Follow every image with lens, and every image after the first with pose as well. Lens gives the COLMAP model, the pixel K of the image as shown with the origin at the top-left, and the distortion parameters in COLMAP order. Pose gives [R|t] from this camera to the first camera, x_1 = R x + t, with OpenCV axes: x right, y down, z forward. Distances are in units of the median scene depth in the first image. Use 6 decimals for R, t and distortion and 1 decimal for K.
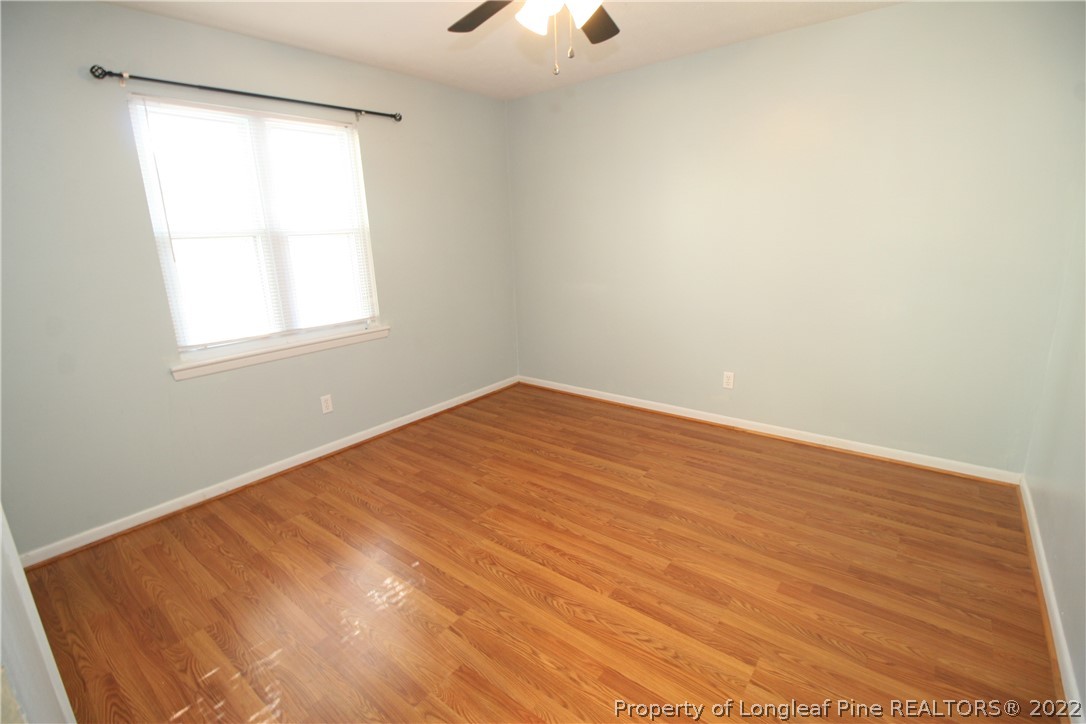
lens RADIAL K [[498.1, 0, 542.4], [0, 498.1, 360.3], [0, 0, 1]] dist [-0.001992, -0.011624]
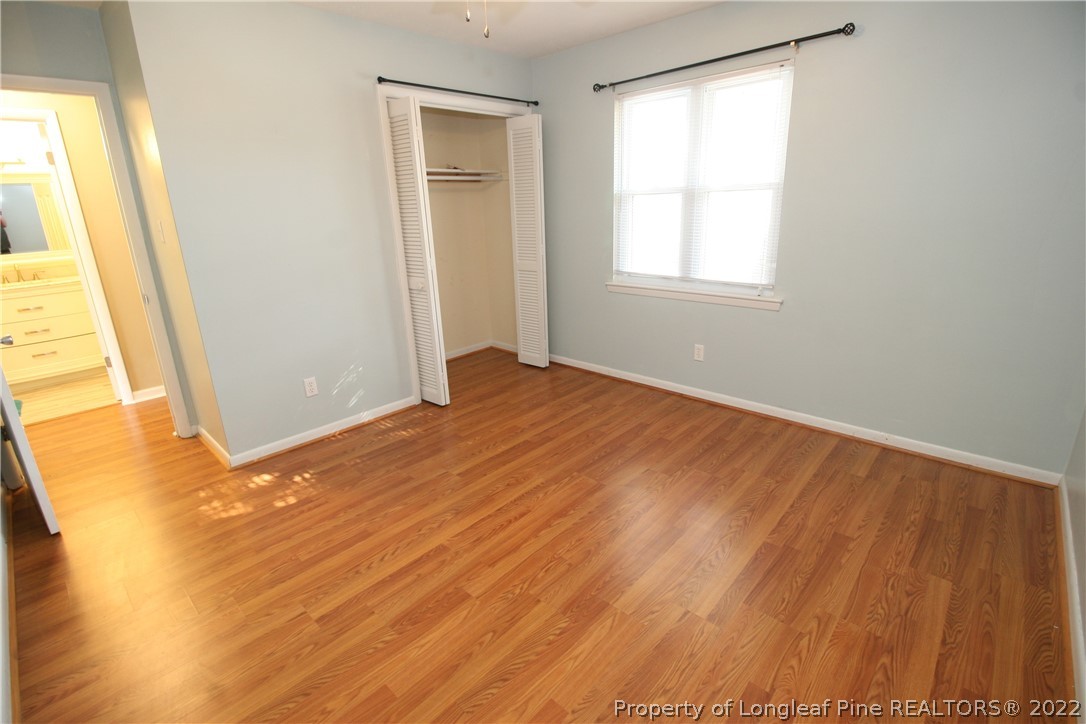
lens RADIAL K [[498.1, 0, 542.9], [0, 498.1, 360.3], [0, 0, 1]] dist [-0.001992, -0.011624]
pose [[-0.076939, 0.335101, -0.939036, 0.821325], [-0.216464, 0.913748, 0.343813, -0.261336], [0.973254, 0.229720, 0.002235, 0.908897]]
